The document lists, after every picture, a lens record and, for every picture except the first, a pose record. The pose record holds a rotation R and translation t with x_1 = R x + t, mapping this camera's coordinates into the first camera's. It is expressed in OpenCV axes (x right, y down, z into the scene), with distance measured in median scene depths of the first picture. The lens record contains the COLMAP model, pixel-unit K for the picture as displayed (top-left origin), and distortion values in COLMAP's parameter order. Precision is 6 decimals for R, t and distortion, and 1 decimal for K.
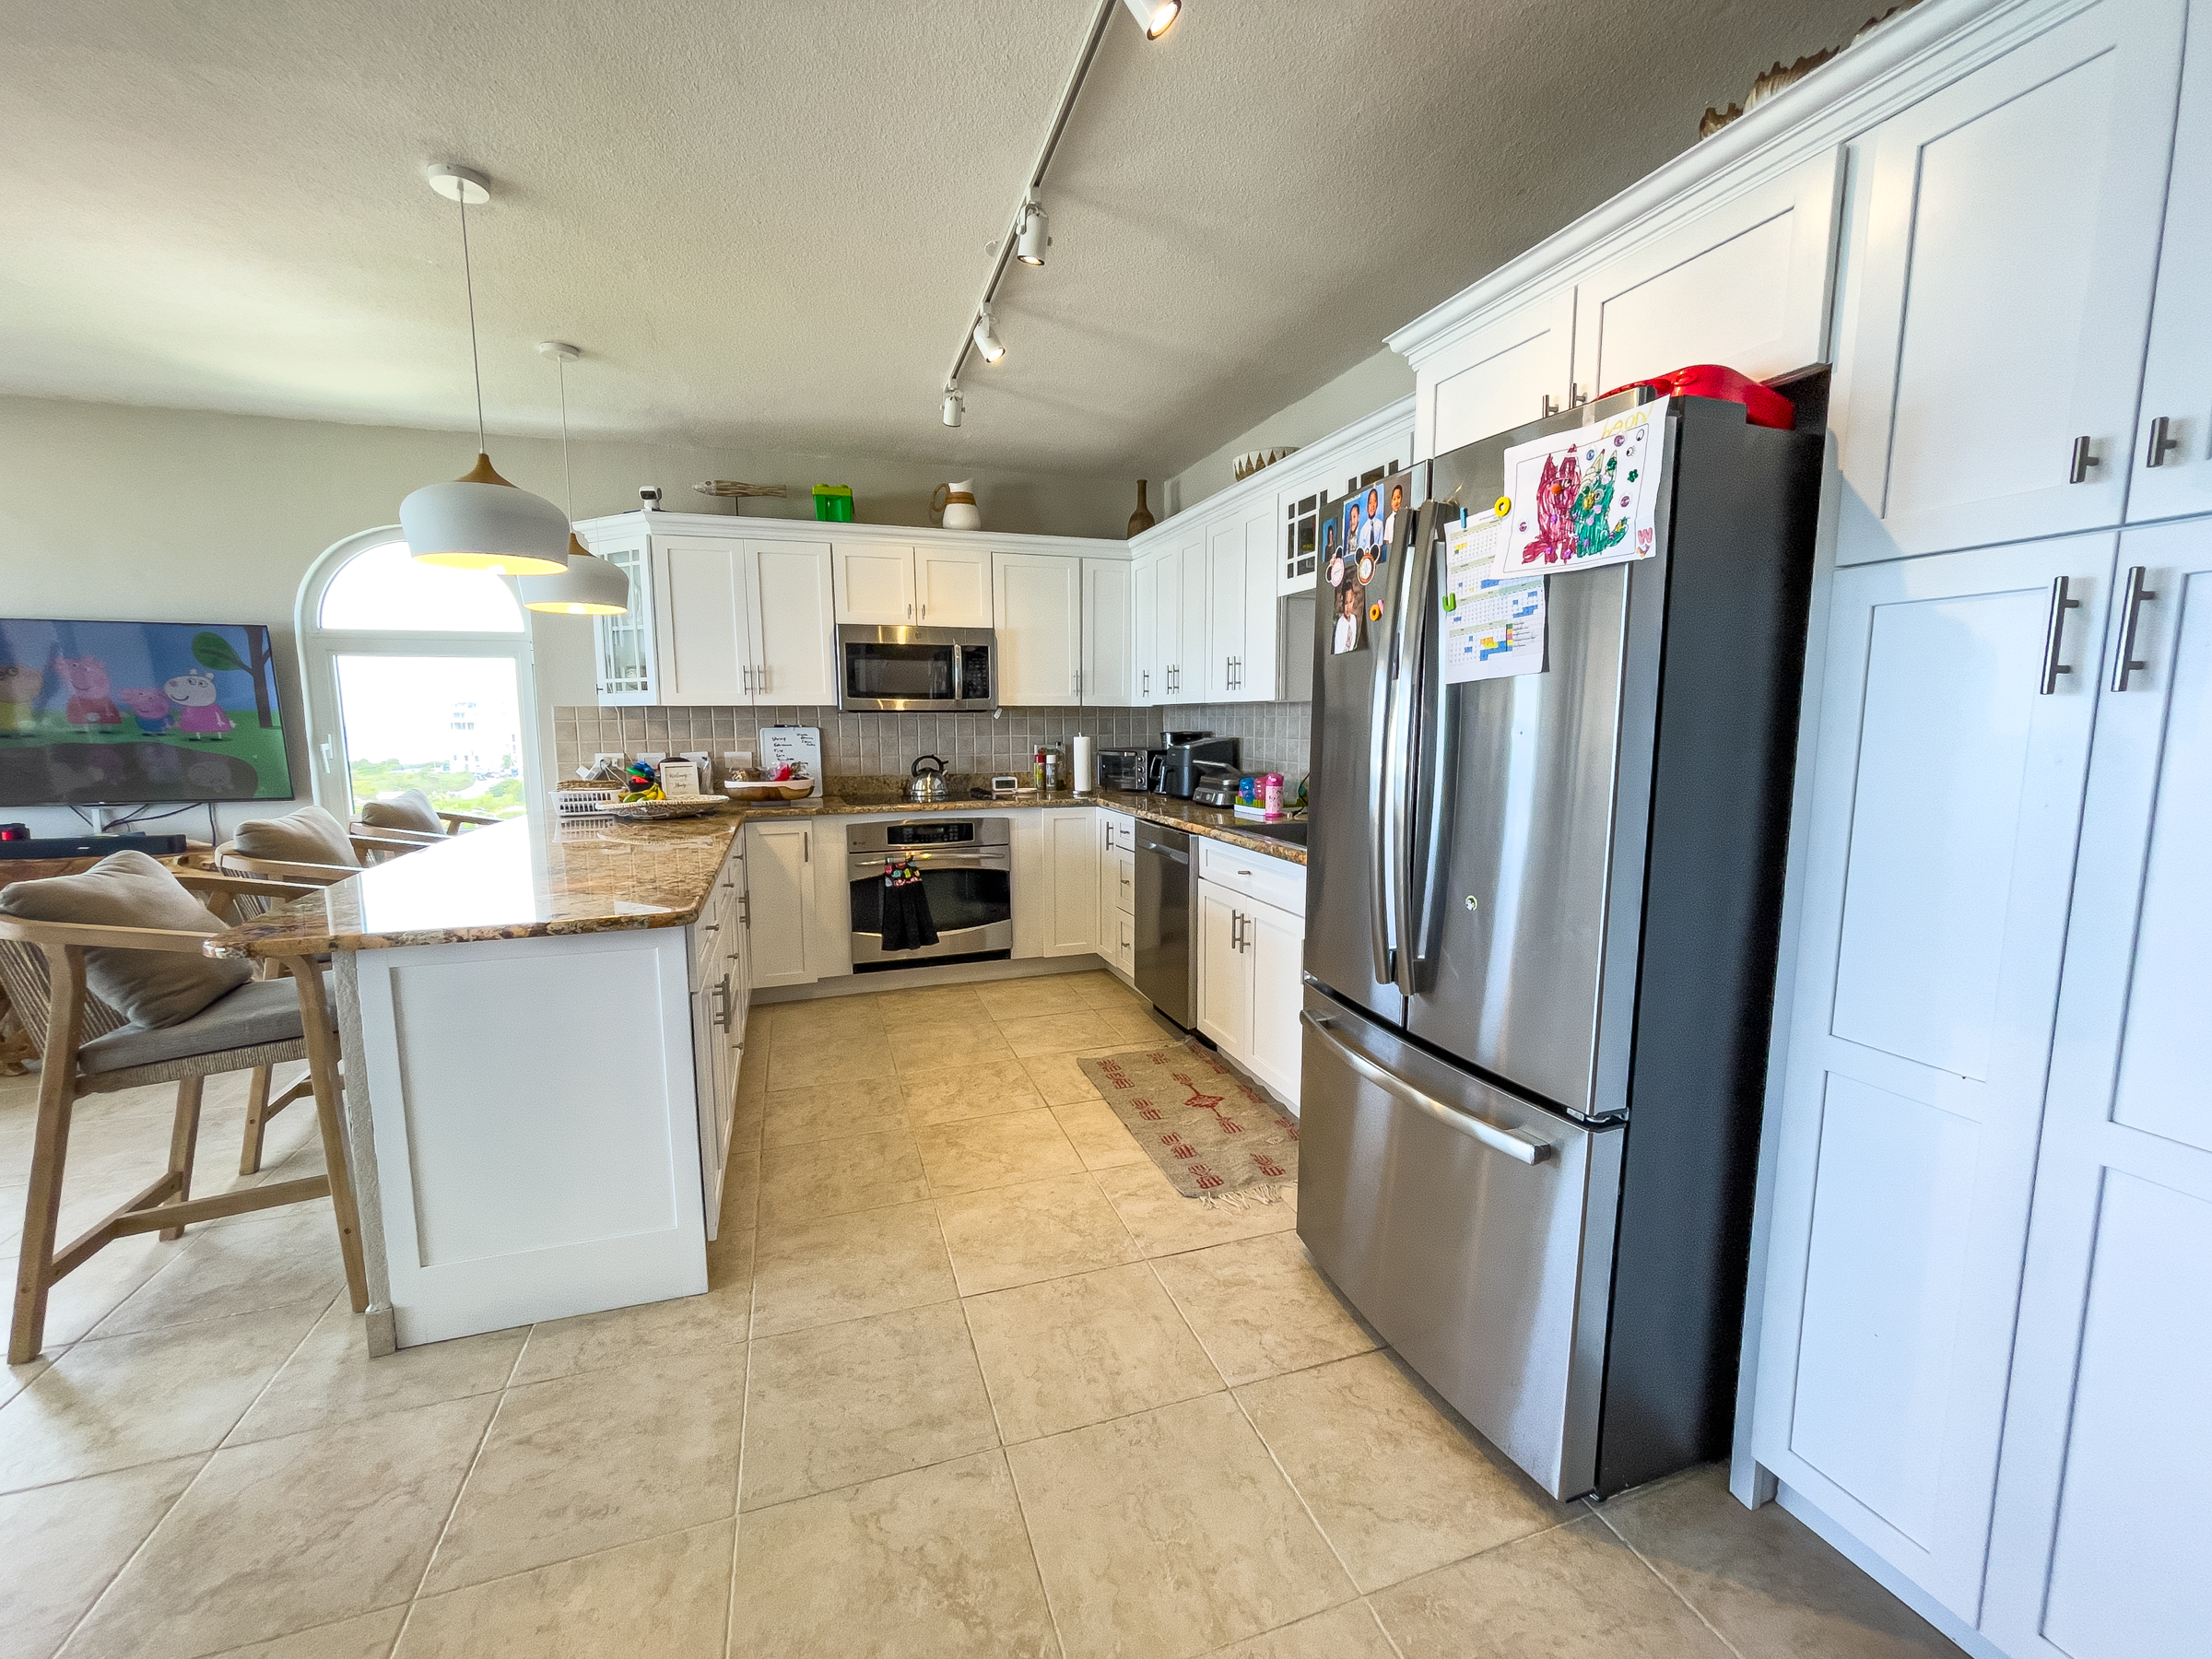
lens RADIAL K [[904.6, 0, 1106.0], [0, 904.6, 829.5], [0, 0, 1]] dist [-0.003803, -0.000207]
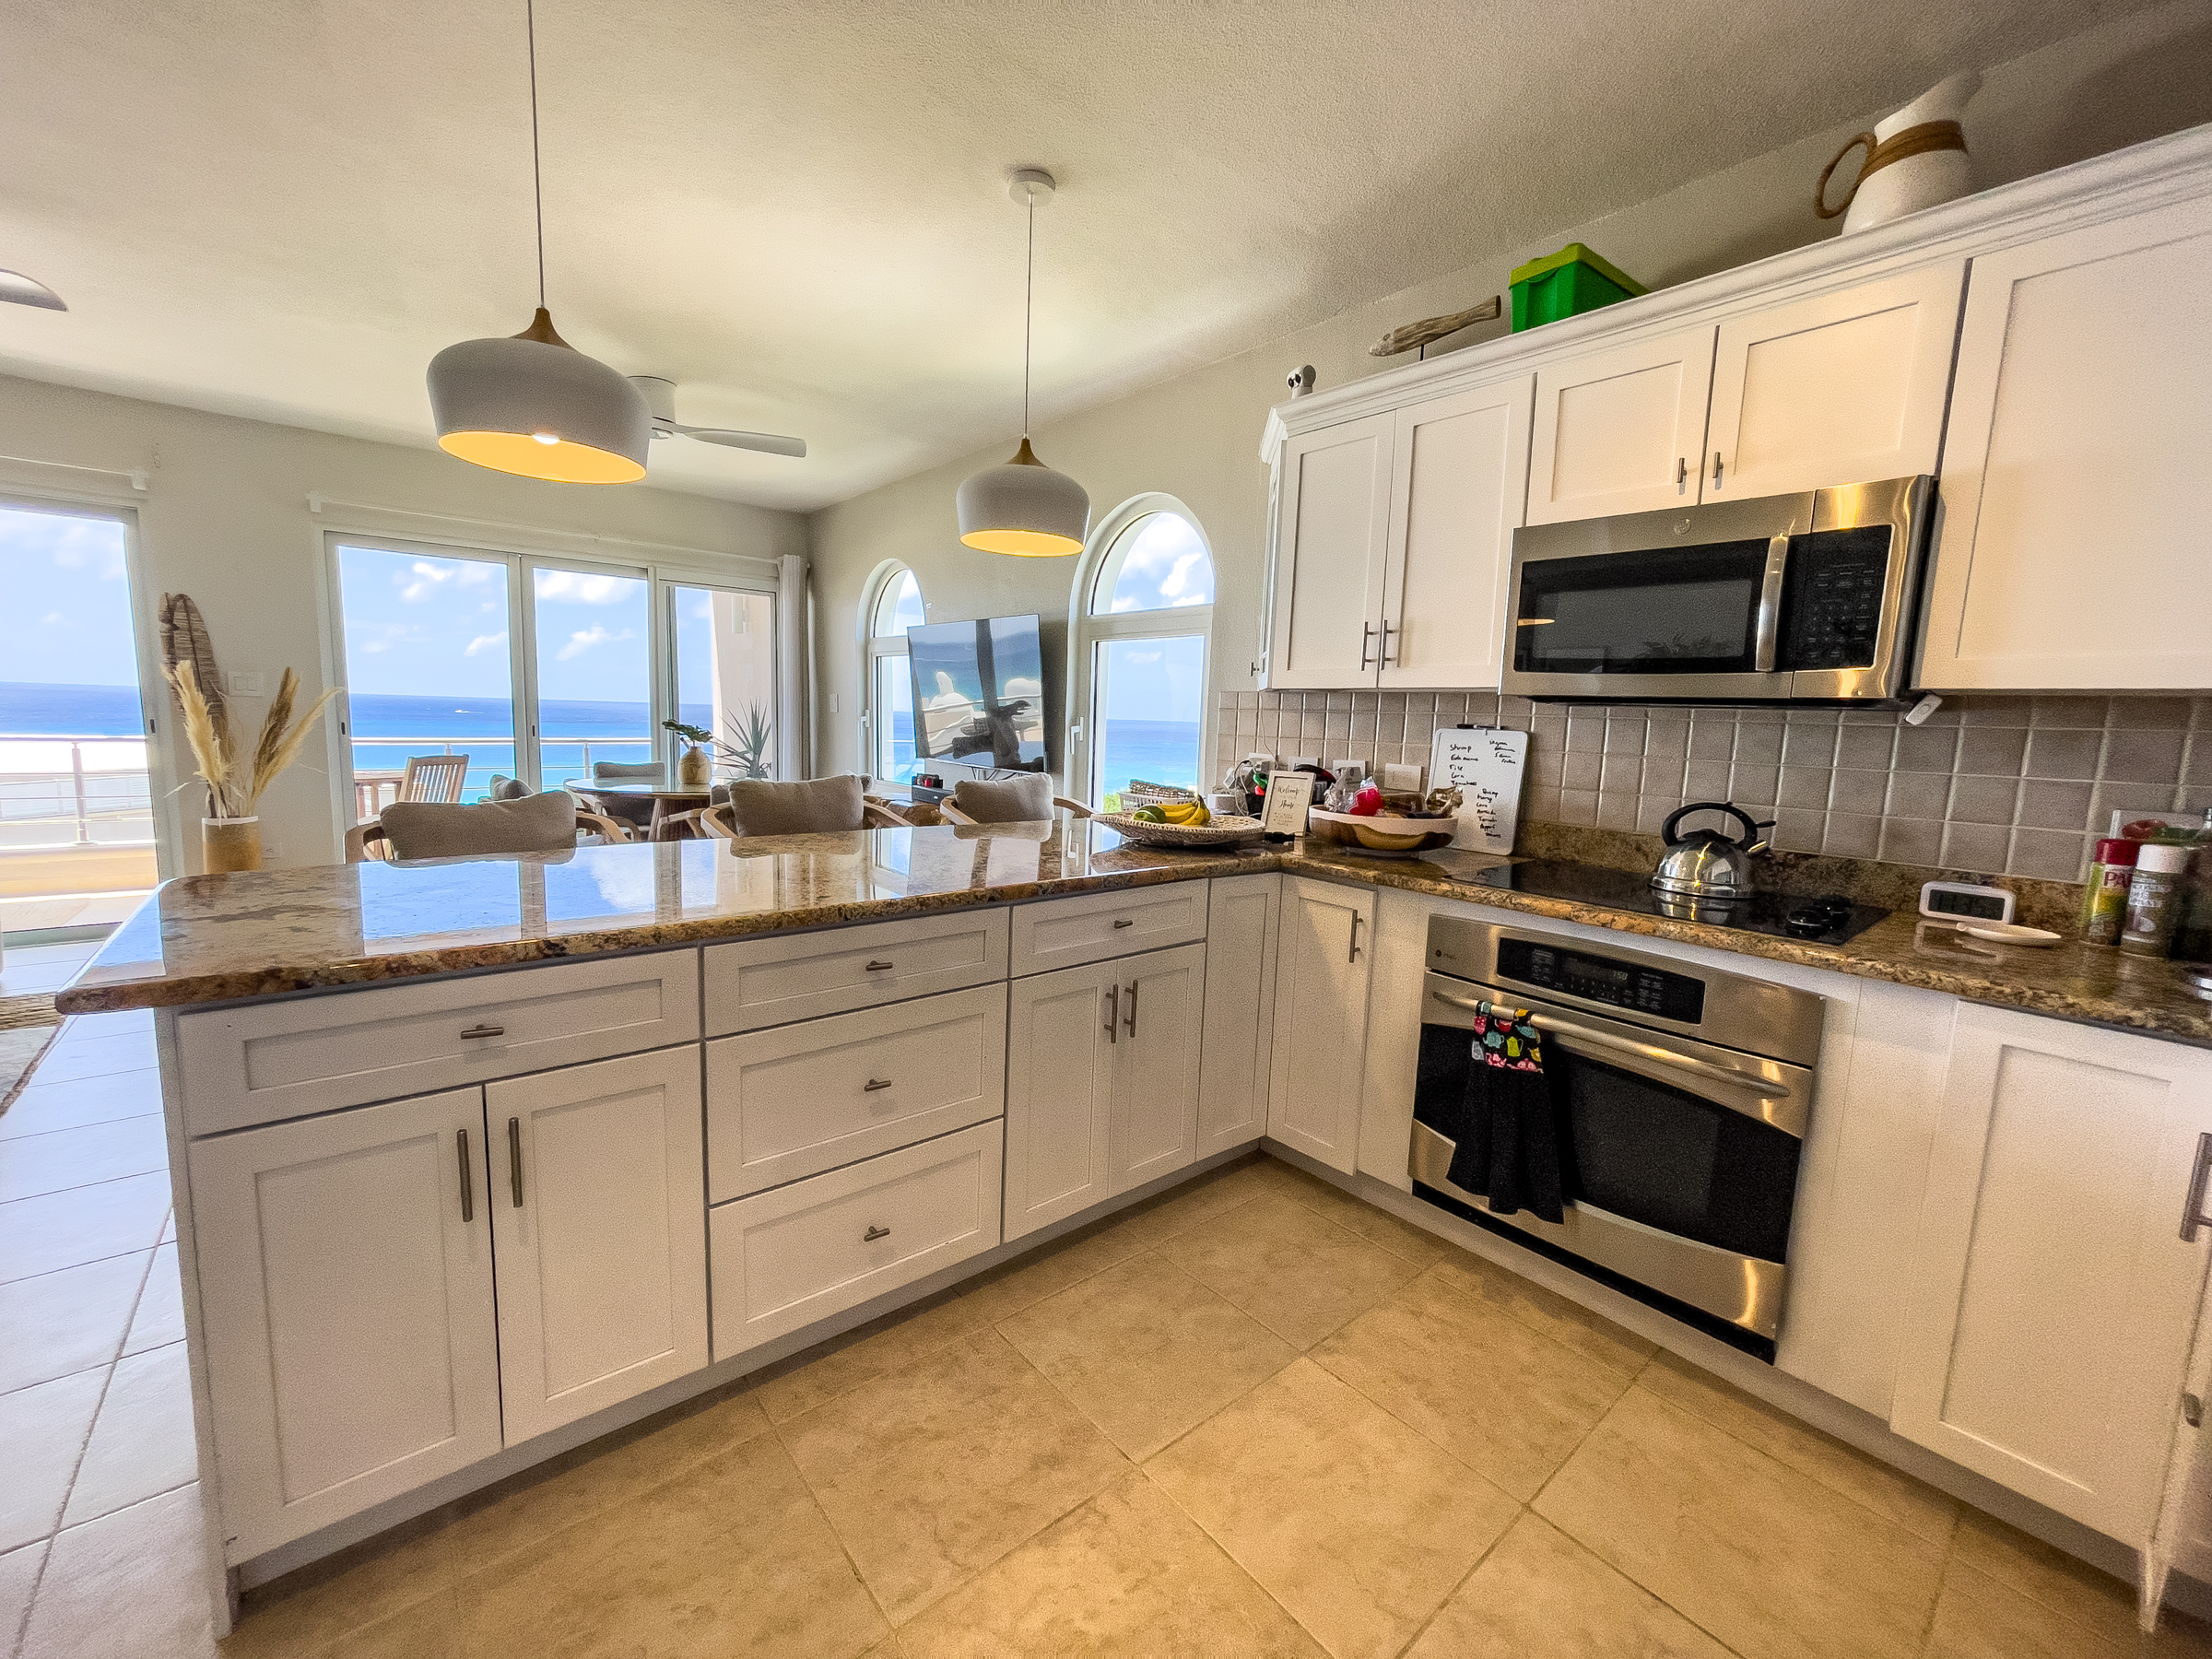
lens RADIAL K [[904.6, 0, 1106.0], [0, 904.6, 829.5], [0, 0, 1]] dist [-0.003803, -0.000207]
pose [[0.365547, 0.136175, -0.920778, 0.155238], [-0.155359, 0.984290, 0.083890, -0.091449], [0.917736, 0.112386, 0.380960, 0.848367]]
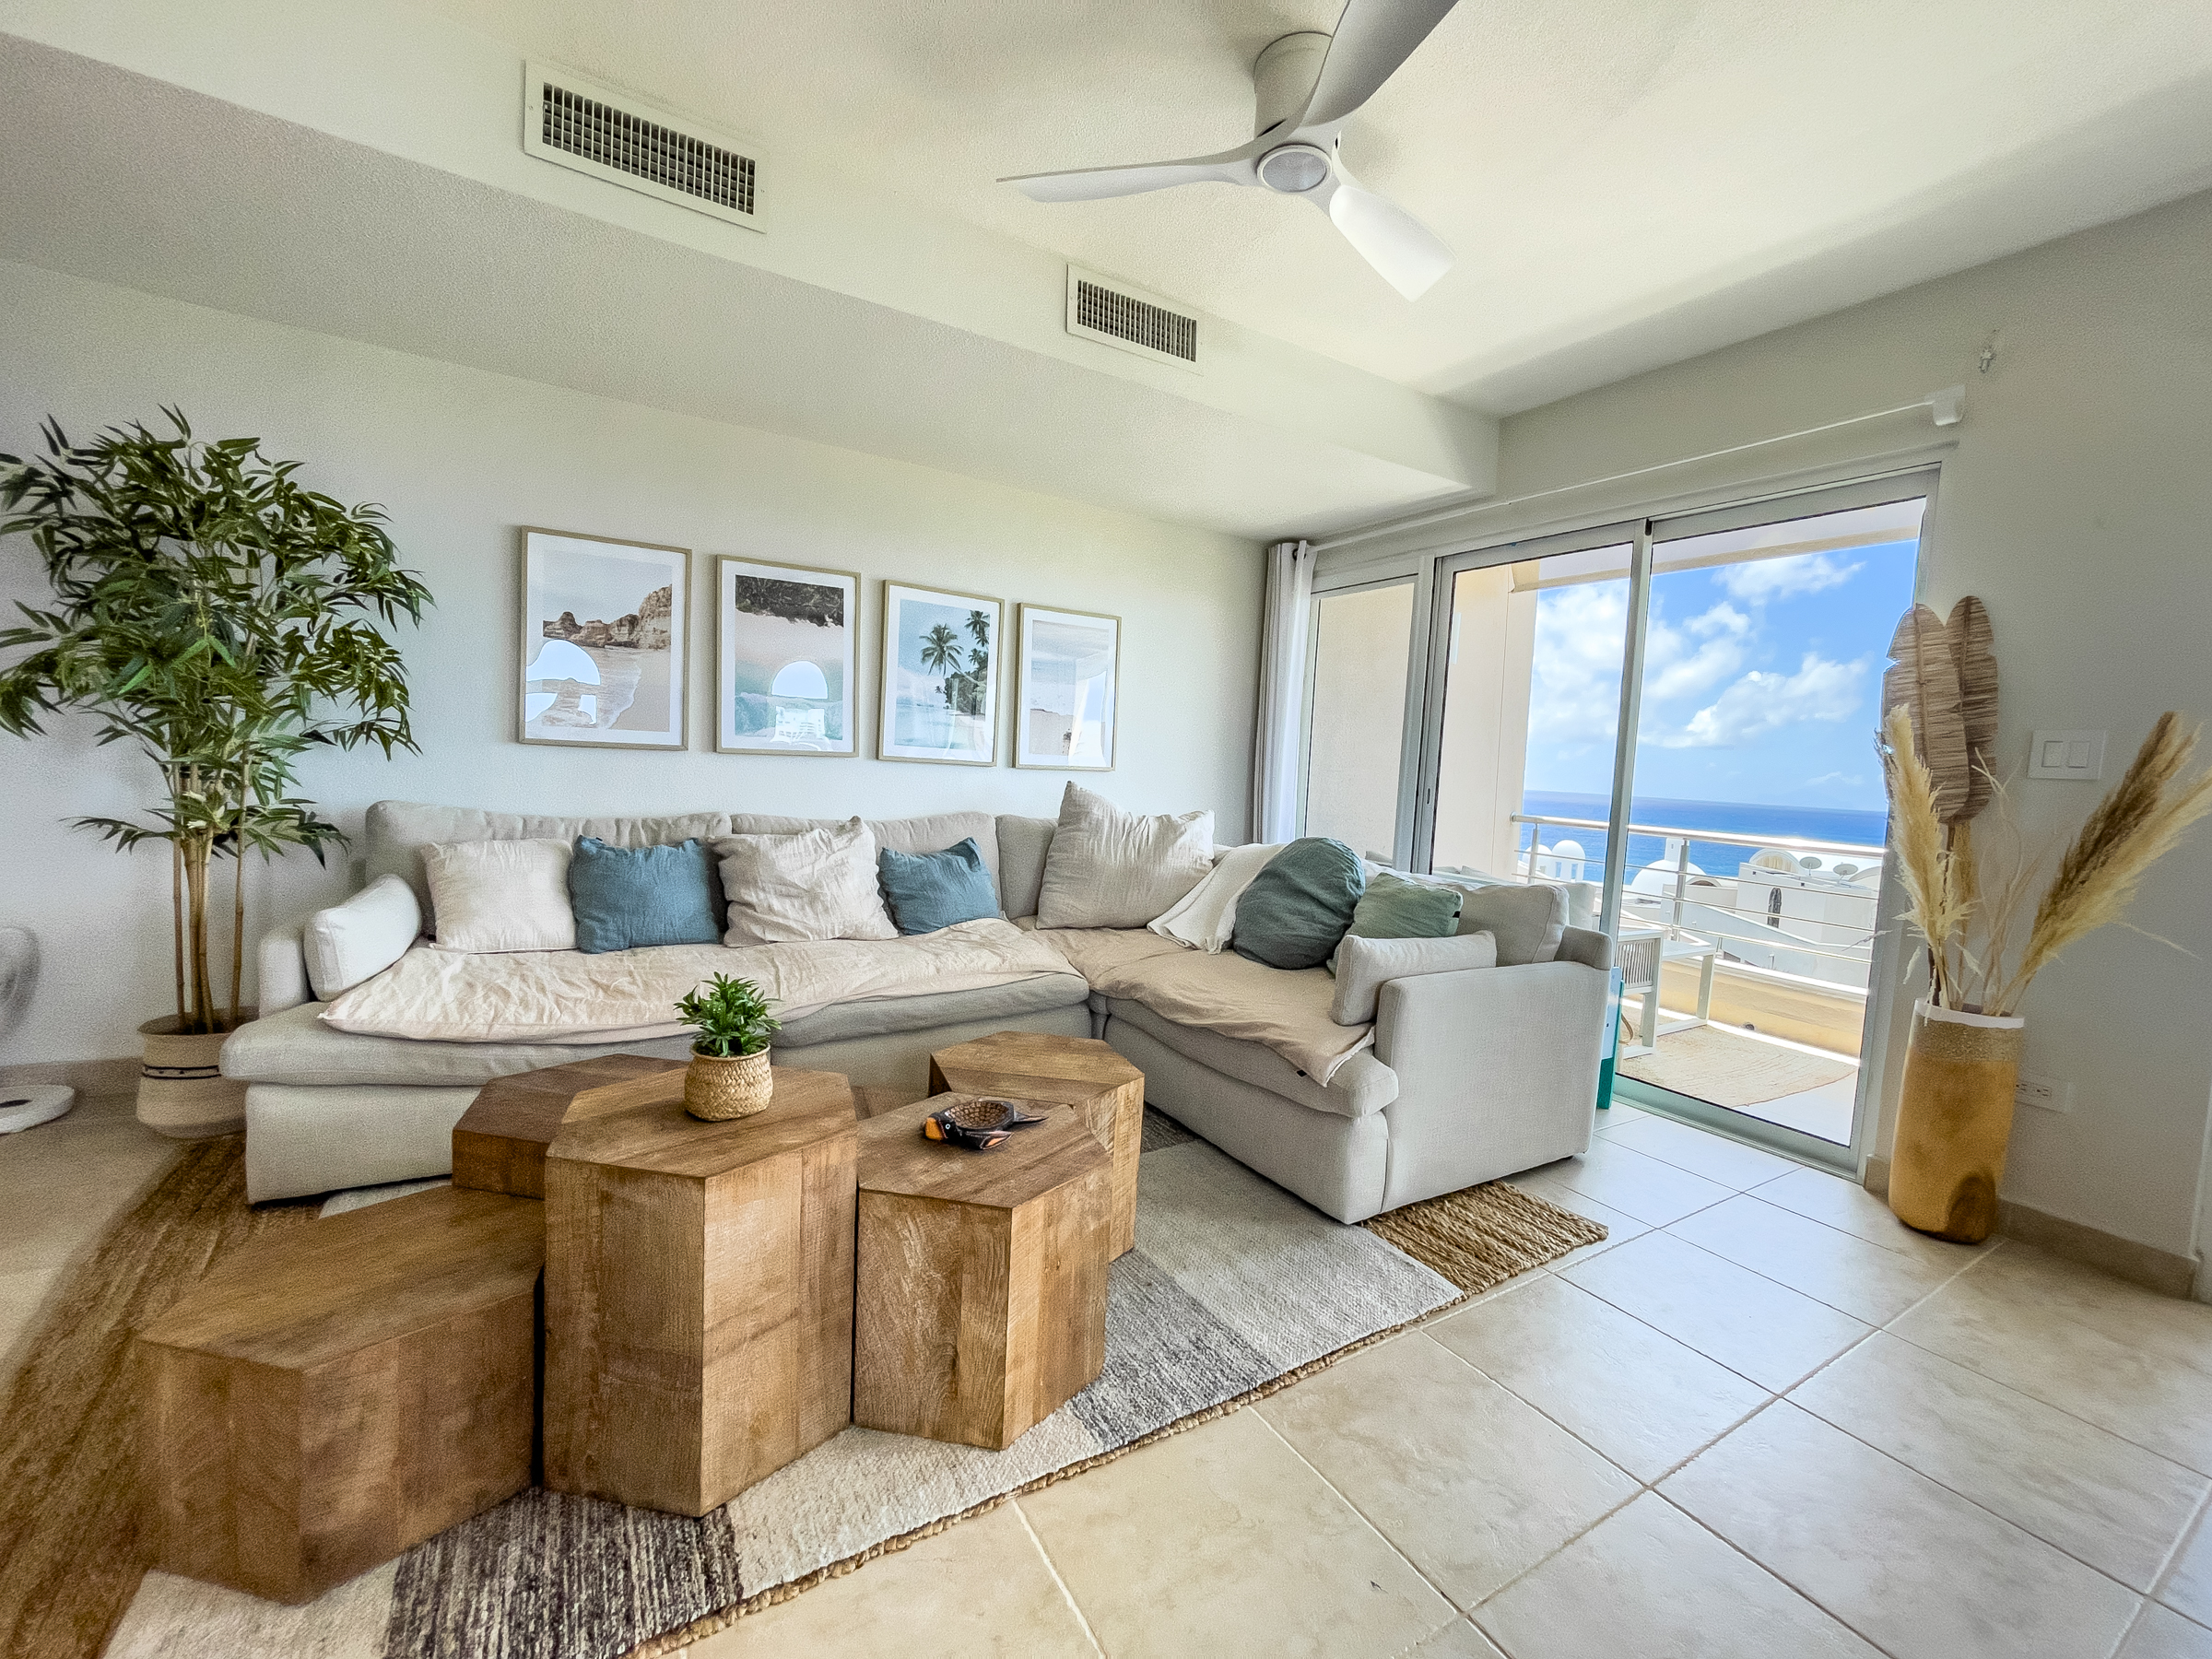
lens RADIAL K [[904.6, 0, 1106.0], [0, 904.6, 829.5], [0, 0, 1]] dist [-0.003803, -0.000207]
pose [[-0.973587, -0.033295, -0.225874, -0.844599], [-0.079291, 0.977040, 0.197751, -0.006244], [0.214104, 0.210437, -0.953874, 0.631357]]
